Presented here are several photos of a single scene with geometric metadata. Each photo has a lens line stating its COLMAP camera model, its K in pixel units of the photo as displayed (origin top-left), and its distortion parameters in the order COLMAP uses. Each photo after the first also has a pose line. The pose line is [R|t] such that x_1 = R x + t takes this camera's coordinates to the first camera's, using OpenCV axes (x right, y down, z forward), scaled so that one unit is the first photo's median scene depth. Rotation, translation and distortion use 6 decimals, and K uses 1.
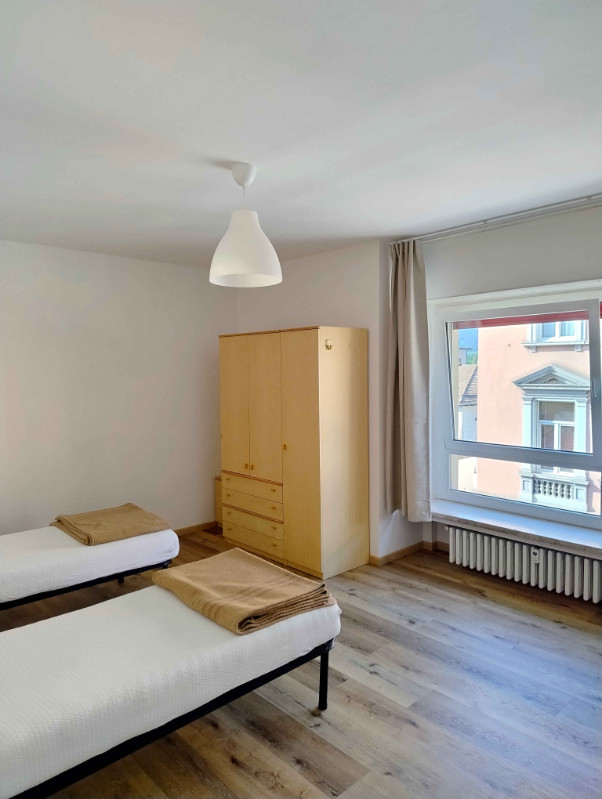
lens RADIAL K [[550.8, 0, 296.8], [0, 550.8, 399.1], [0, 0, 1]] dist [0.057168, -0.057781]
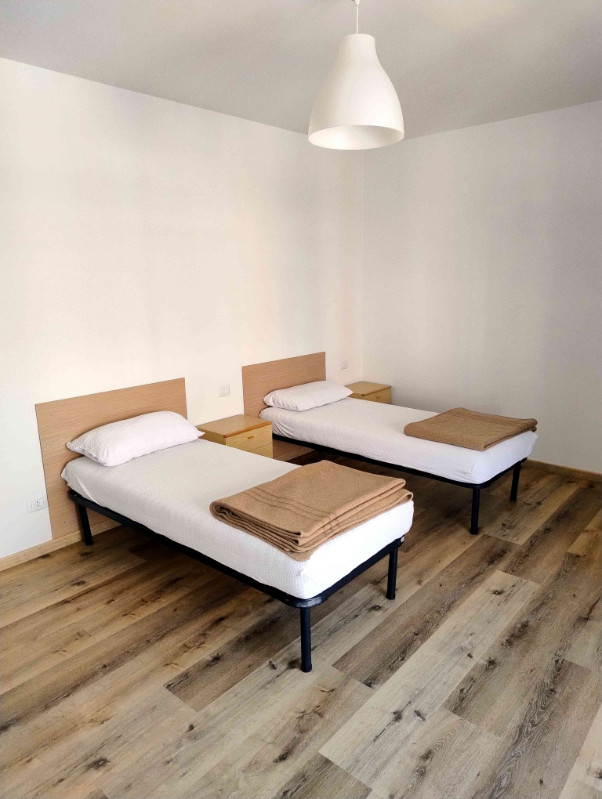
lens RADIAL K [[550.8, 0, 296.8], [0, 550.8, 399.1], [0, 0, 1]] dist [0.057168, -0.057781]
pose [[0.116522, 0.234069, -0.965212, 0.875787], [-0.034429, 0.972200, 0.231608, -0.047213], [0.992591, 0.006244, 0.121341, 1.006503]]
